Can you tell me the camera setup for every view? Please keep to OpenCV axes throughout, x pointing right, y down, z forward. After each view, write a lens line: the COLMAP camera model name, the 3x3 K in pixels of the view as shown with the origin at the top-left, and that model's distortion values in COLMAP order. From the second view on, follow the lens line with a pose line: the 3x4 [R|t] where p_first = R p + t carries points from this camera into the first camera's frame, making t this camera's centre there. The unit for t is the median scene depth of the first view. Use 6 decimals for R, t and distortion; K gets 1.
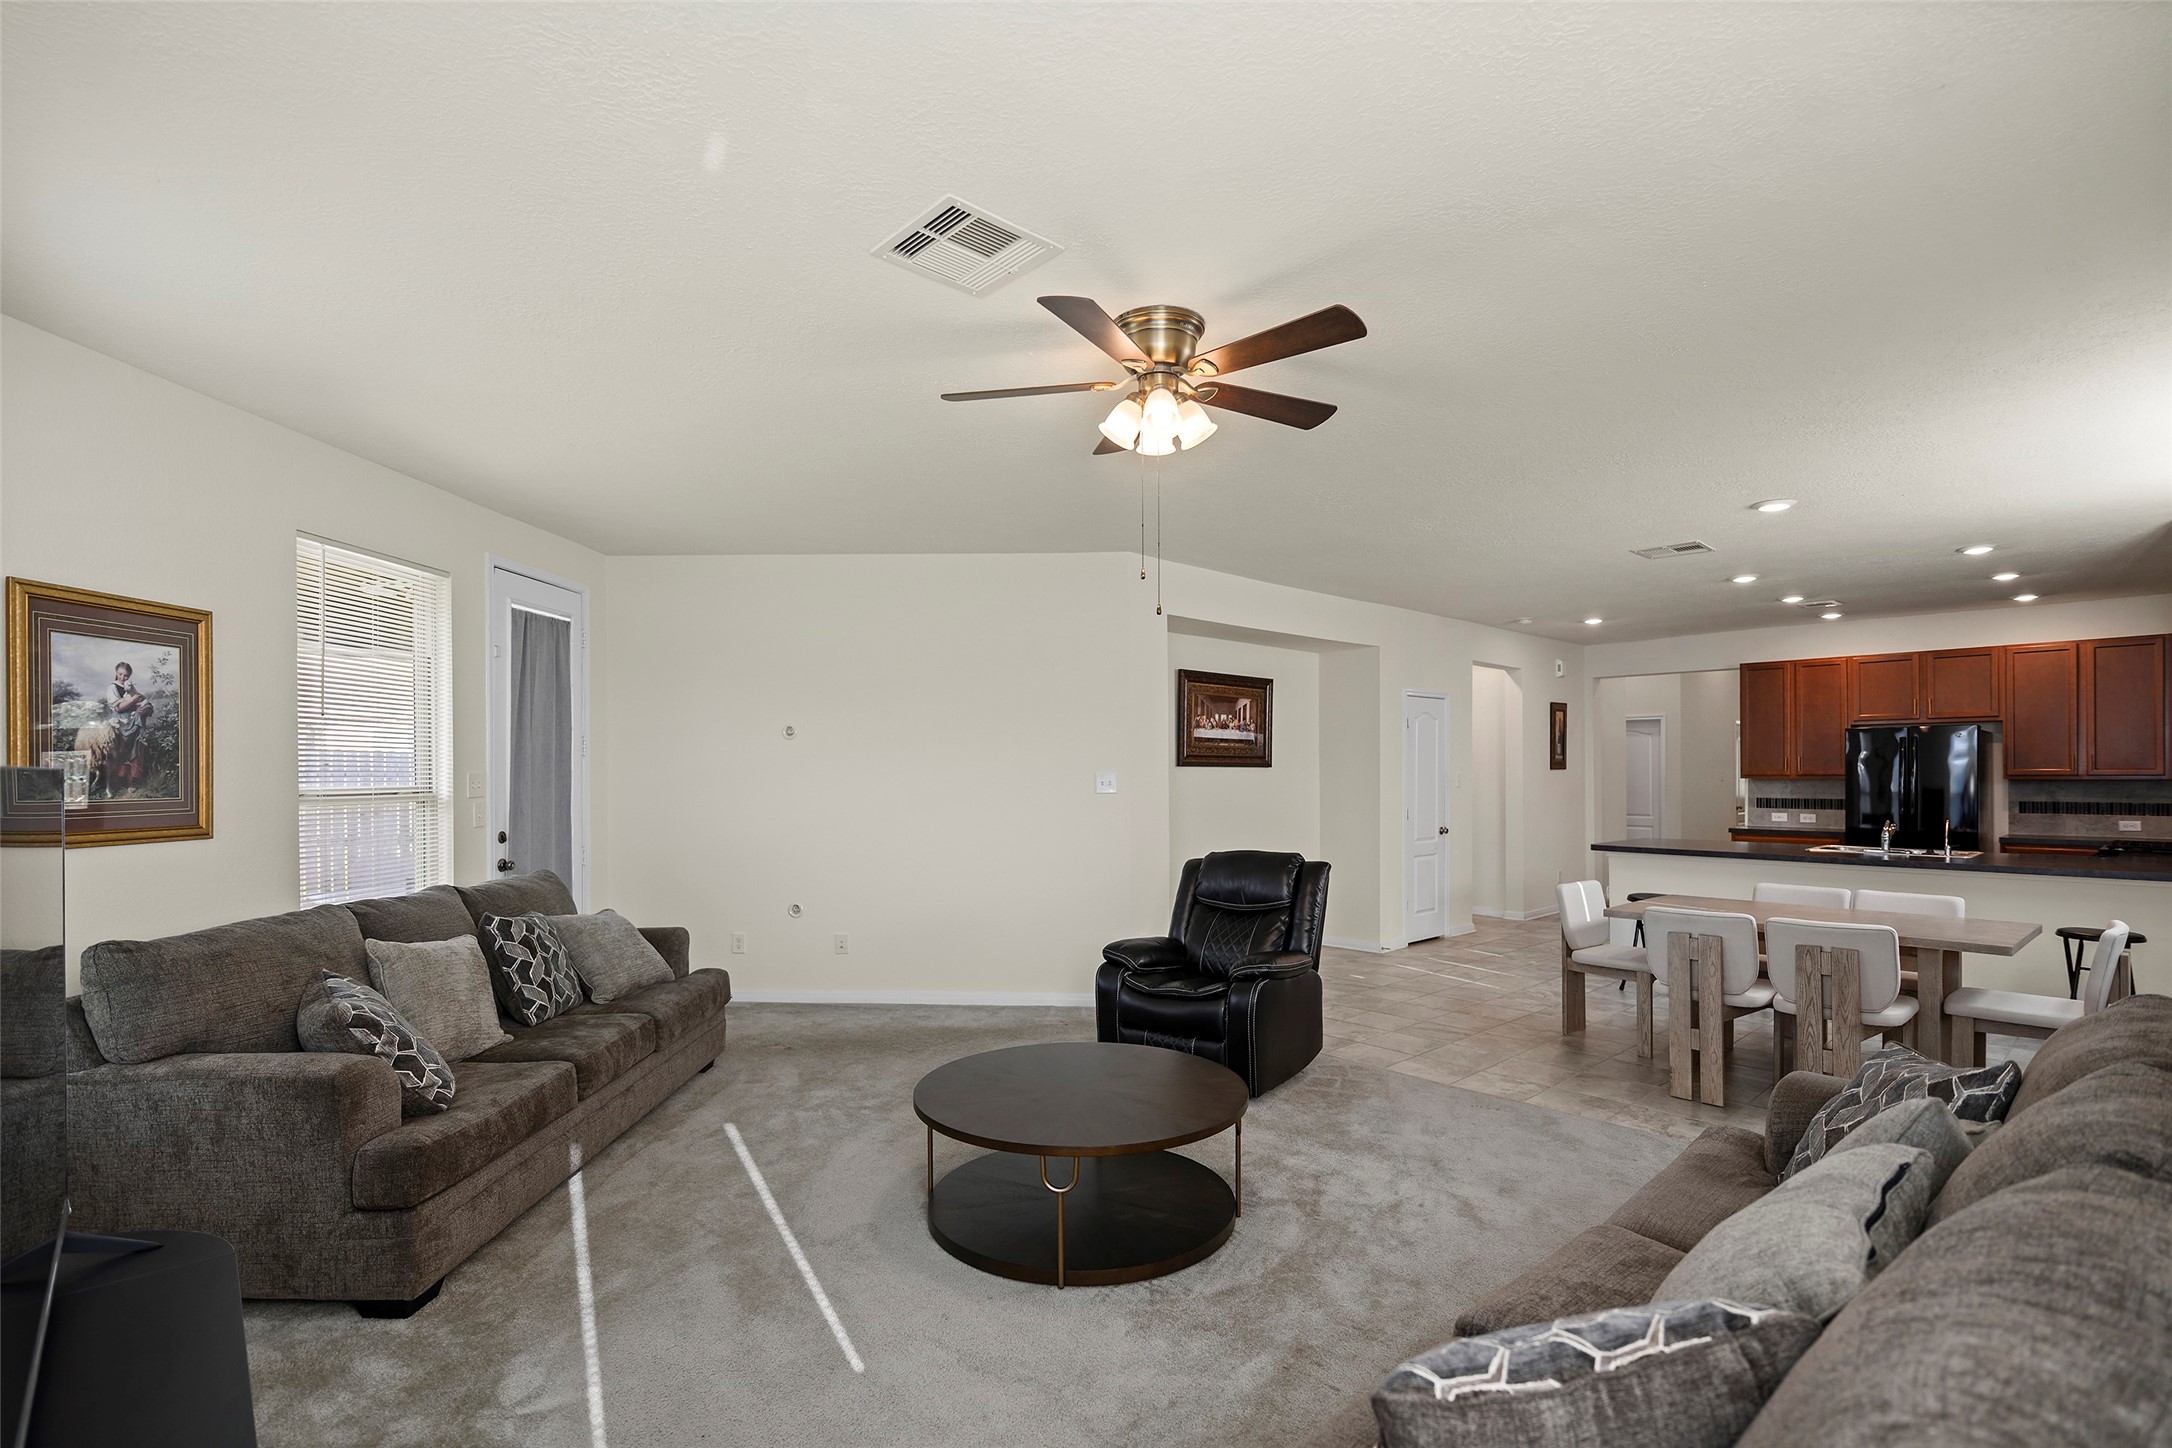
lens RADIAL K [[1010.3, 0, 1092.3], [0, 1010.3, 768.5], [0, 0, 1]] dist [-0.001326, -0.000611]
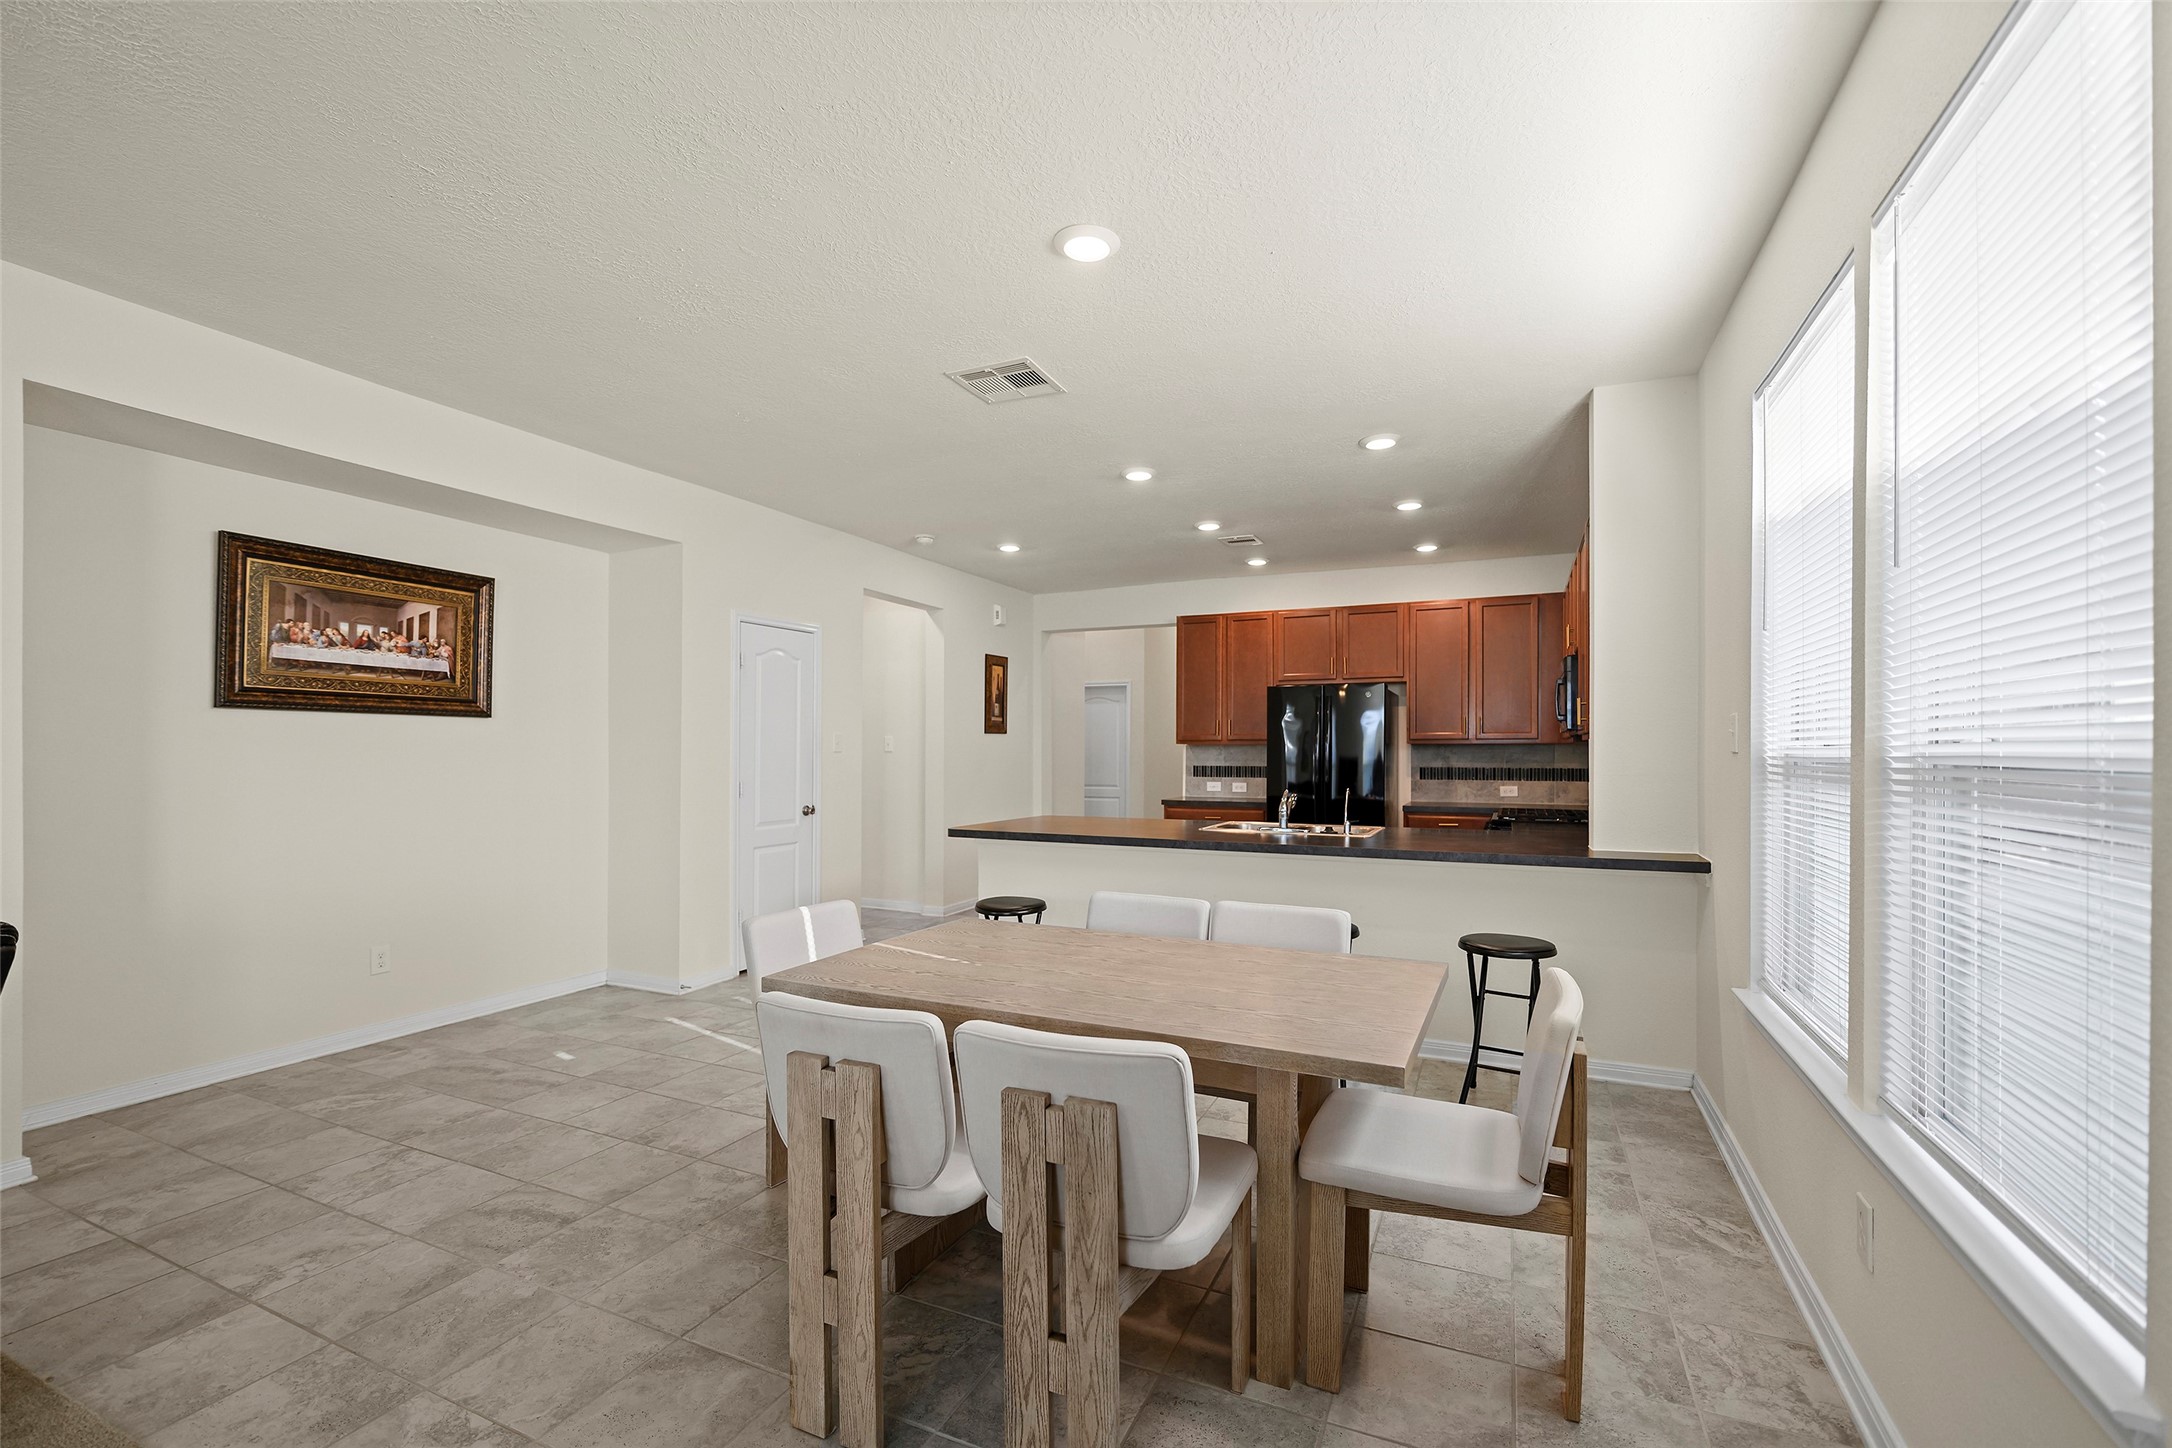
lens RADIAL K [[917.0, 0, 1083.5], [0, 917.0, 752.3], [0, 0, 1]] dist [-0.011214, -0.000291]
pose [[0.924524, 0.002296, 0.381118, 0.308351], [-0.004415, 0.999979, 0.004687, 0.016653], [-0.381099, -0.006016, 0.924515, 0.335585]]
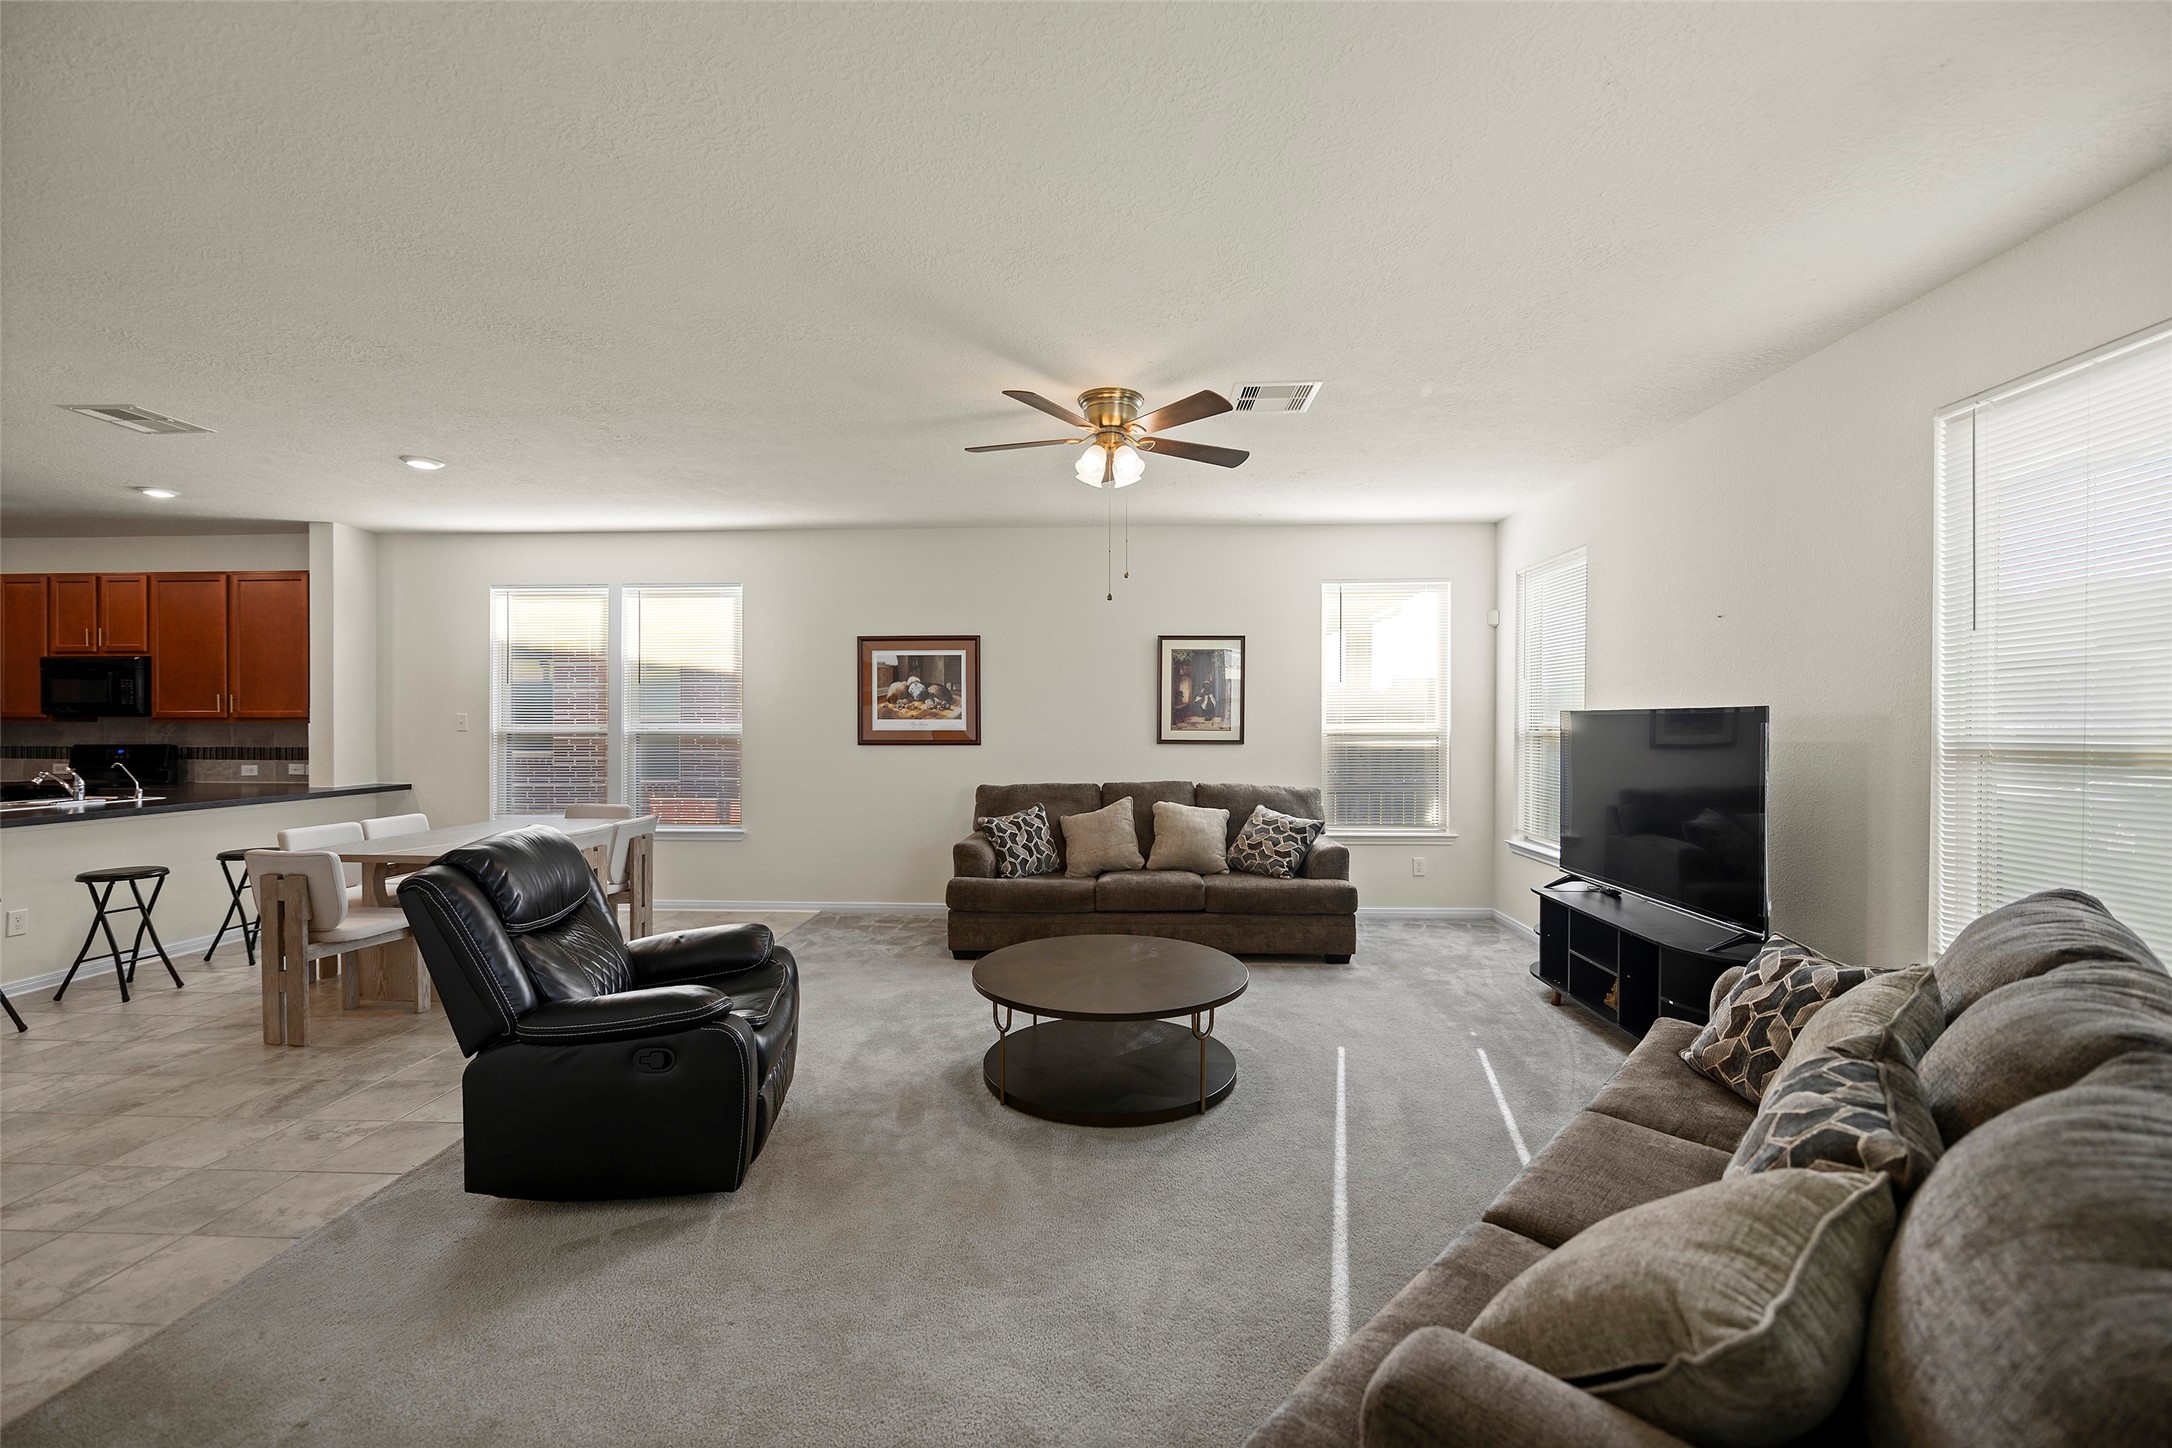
lens RADIAL K [[884.1, 0, 1086.0], [0, 884.1, 724.0], [0, 0, 1]] dist [-0.005599, 0.000047]
pose [[-0.698203, -0.000275, 0.715900, -0.315180], [-0.003351, 0.999990, -0.002885, 0.011004], [-0.715892, -0.004413, -0.698197, 0.741839]]
